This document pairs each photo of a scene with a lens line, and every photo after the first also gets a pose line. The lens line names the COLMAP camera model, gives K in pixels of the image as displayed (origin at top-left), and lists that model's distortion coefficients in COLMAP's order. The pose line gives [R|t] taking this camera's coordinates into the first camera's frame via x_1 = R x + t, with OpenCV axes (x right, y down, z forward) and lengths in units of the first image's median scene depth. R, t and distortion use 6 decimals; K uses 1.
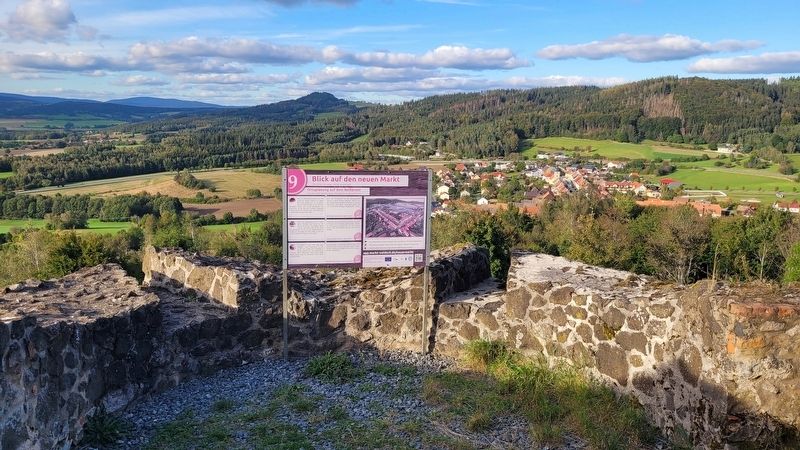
lens RADIAL K [[630.7, 0, 397.3], [0, 630.7, 223.4], [0, 0, 1]] dist [0.048820, 0.023441]
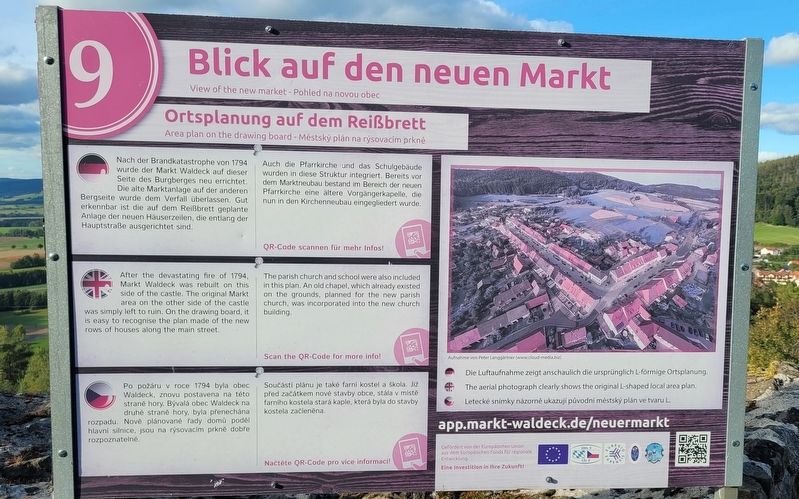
lens RADIAL K [[697.6, 0, 444.0], [0, 697.6, 234.1], [0, 0, 1]] dist [-0.001961, -0.002471]
pose [[0.995278, -0.000737, -0.097060, -0.029067], [-0.010851, 0.992857, -0.118812, 0.010704], [0.096454, 0.119305, 0.988161, 0.763102]]
